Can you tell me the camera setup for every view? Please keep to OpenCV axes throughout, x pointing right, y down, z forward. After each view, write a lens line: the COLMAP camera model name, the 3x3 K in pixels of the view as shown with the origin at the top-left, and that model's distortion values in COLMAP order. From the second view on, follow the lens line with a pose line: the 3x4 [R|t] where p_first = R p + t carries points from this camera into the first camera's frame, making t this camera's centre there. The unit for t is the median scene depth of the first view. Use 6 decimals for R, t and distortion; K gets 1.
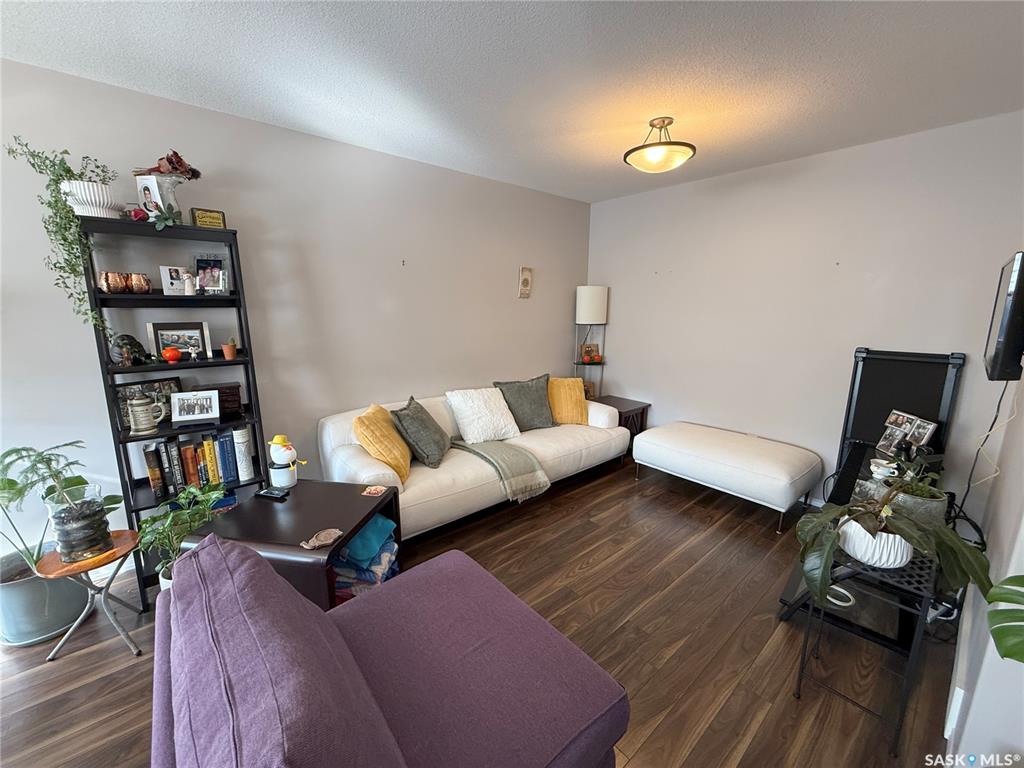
lens RADIAL K [[409.7, 0, 511.6], [0, 409.7, 384.7], [0, 0, 1]] dist [-0.000662, 0.000463]
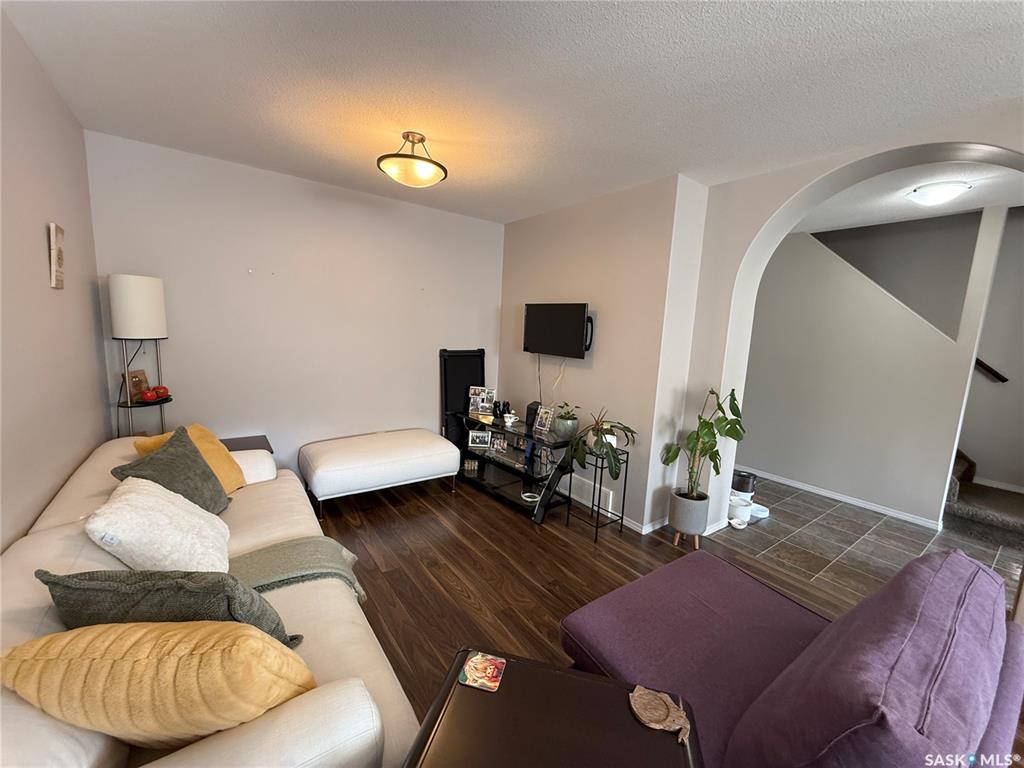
lens RADIAL K [[409.7, 0, 510.8], [0, 409.7, 381.6], [0, 0, 1]] dist [-0.000662, 0.000463]
pose [[0.078185, -0.136827, 0.987505, -0.732571], [0.150381, 0.980822, 0.123995, -0.152267], [-0.985532, 0.138807, 0.097261, 0.793483]]
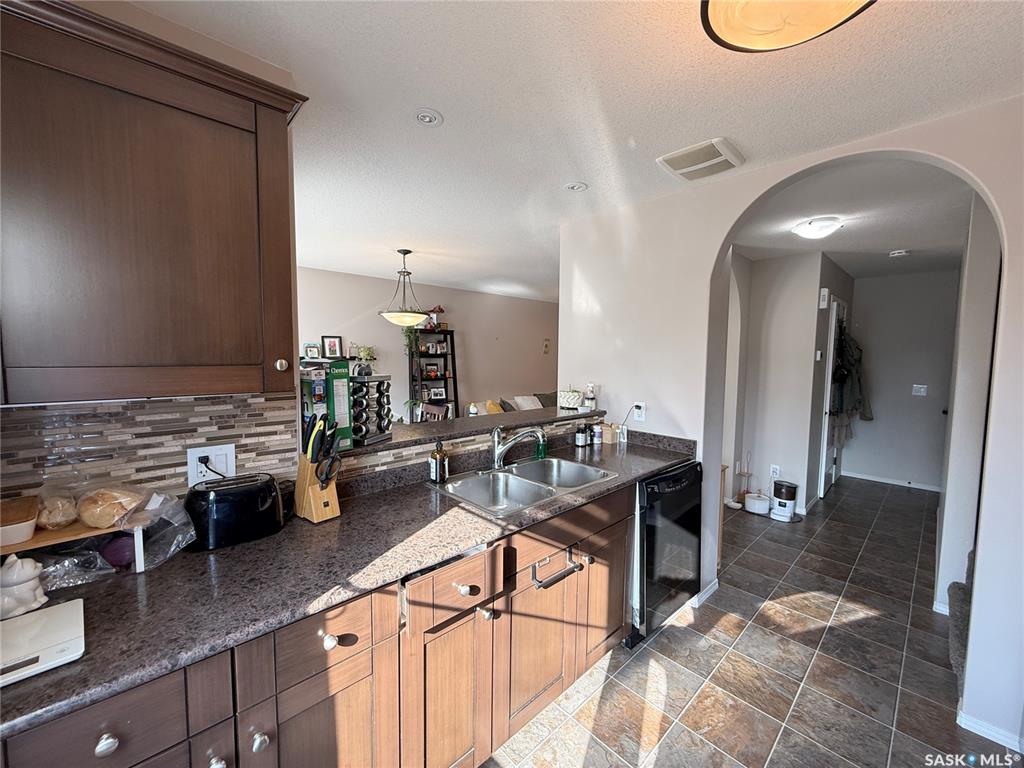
lens RADIAL K [[409.7, 0, 513.8], [0, 409.7, 378.6], [0, 0, 1]] dist [-0.000662, 0.000463]
pose [[0.998399, 0.000294, 0.056570, -0.419675], [0.007483, 0.990514, -0.137209, 0.321247], [-0.056074, 0.137413, 0.988925, -1.679173]]
